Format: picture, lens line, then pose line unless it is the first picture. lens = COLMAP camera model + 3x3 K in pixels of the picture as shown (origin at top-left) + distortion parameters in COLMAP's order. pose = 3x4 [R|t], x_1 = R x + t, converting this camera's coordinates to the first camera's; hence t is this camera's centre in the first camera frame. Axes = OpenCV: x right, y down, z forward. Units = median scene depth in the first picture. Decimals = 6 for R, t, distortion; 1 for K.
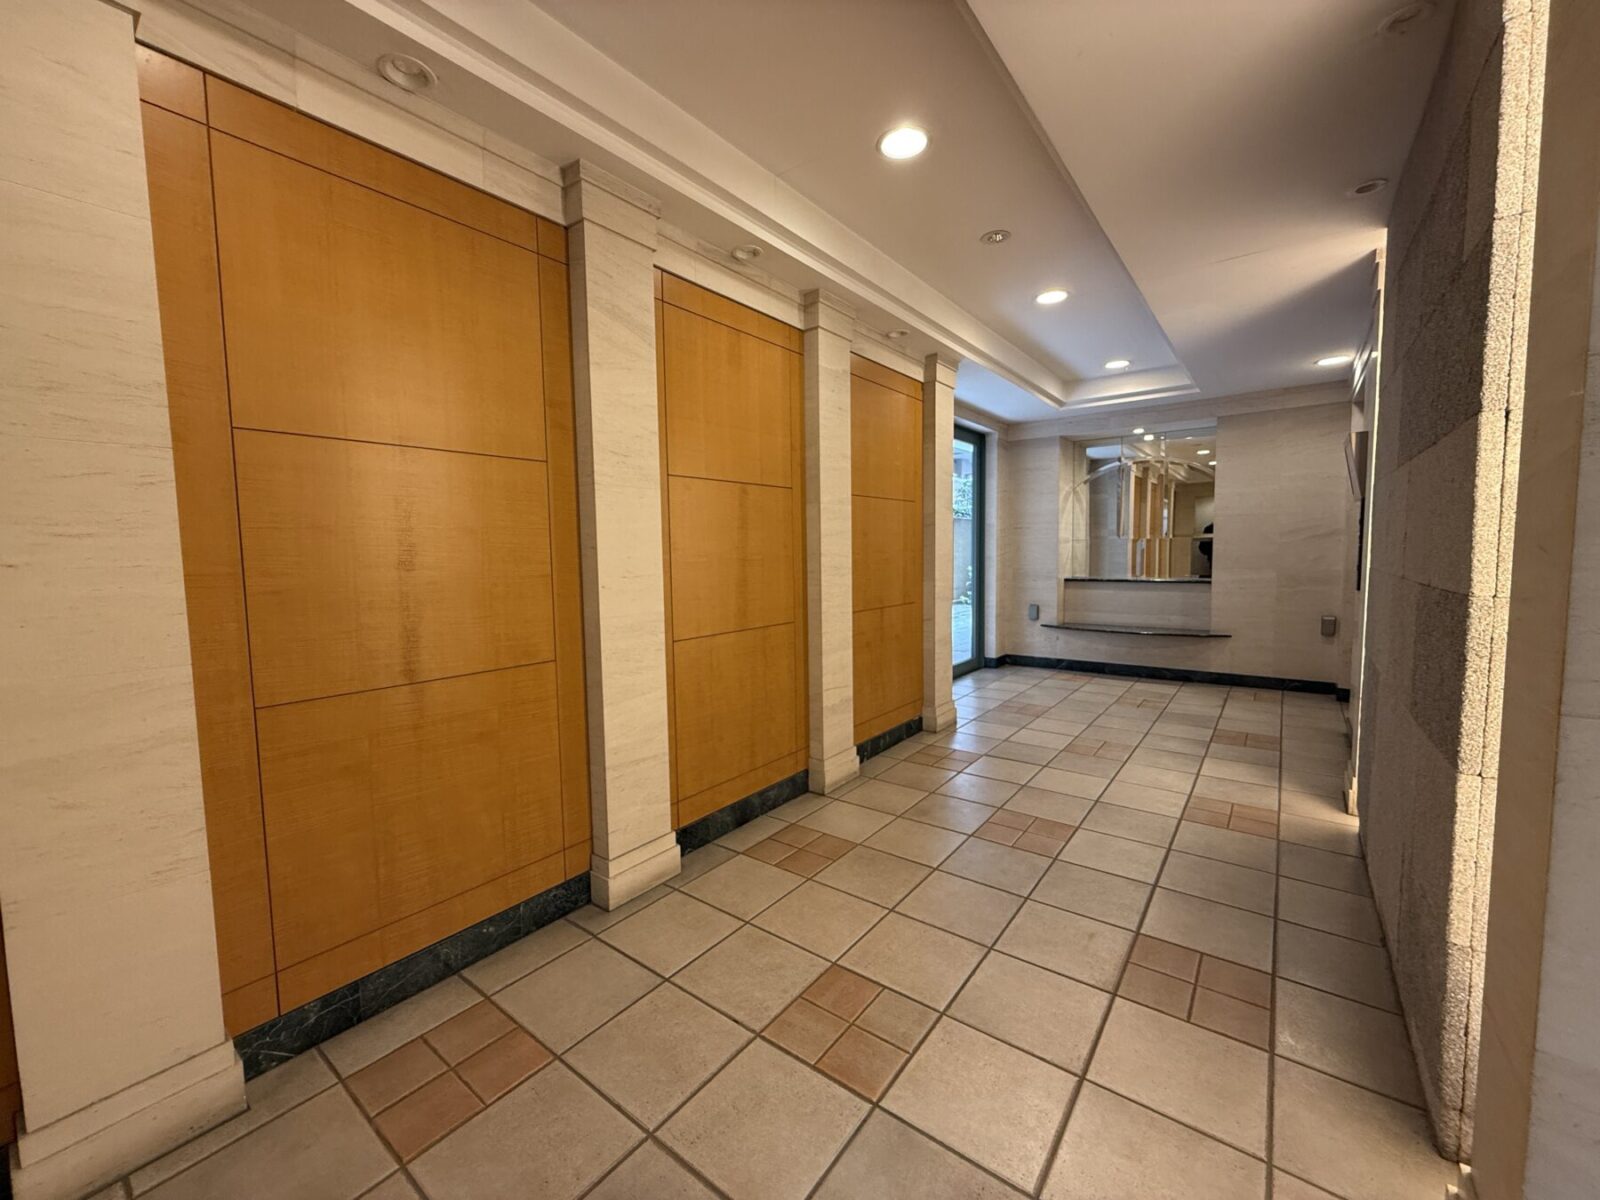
lens RADIAL K [[631.9, 0, 800.3], [0, 631.9, 600.6], [0, 0, 1]] dist [0.000348, 0.000057]
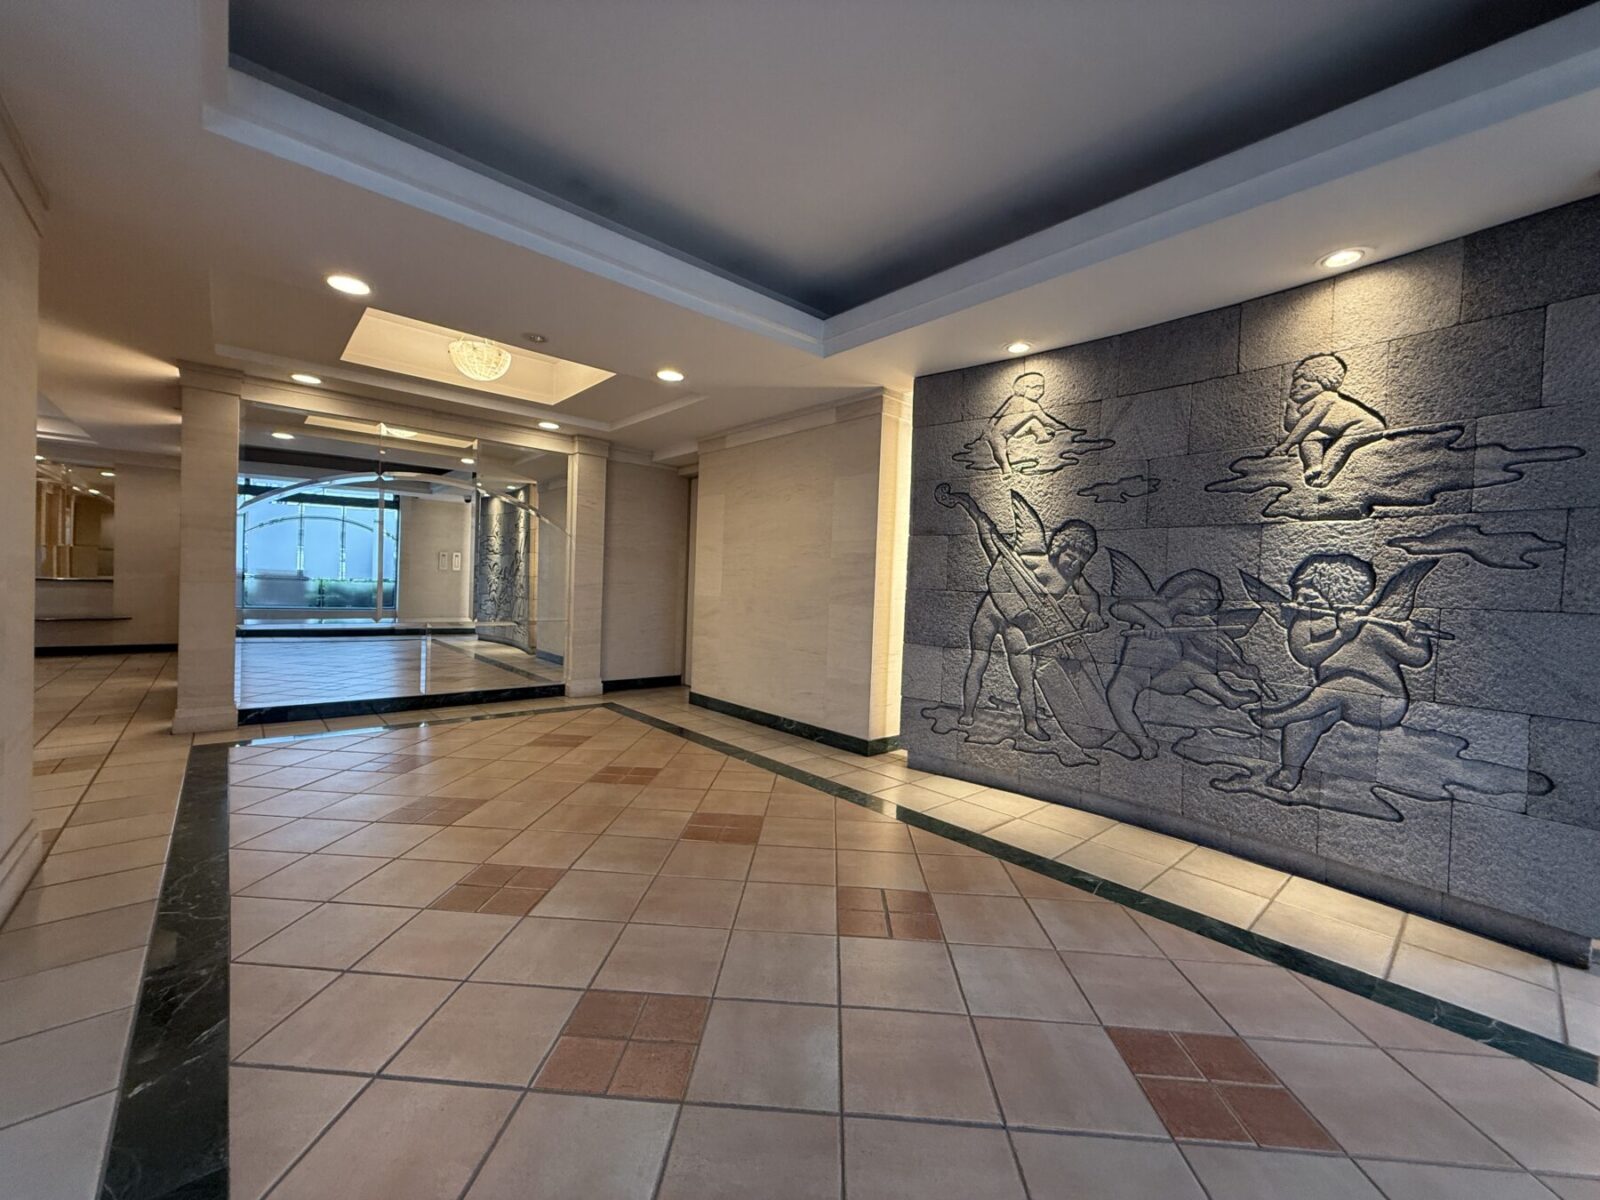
lens RADIAL K [[631.9, 0, 800.1], [0, 631.9, 601.2], [0, 0, 1]] dist [0.000348, 0.000057]
pose [[0.187581, -0.007154, 0.982223, -0.422446], [0.036697, 0.999326, 0.000271, 0.070403], [-0.981563, 0.035994, 0.187717, -0.727849]]
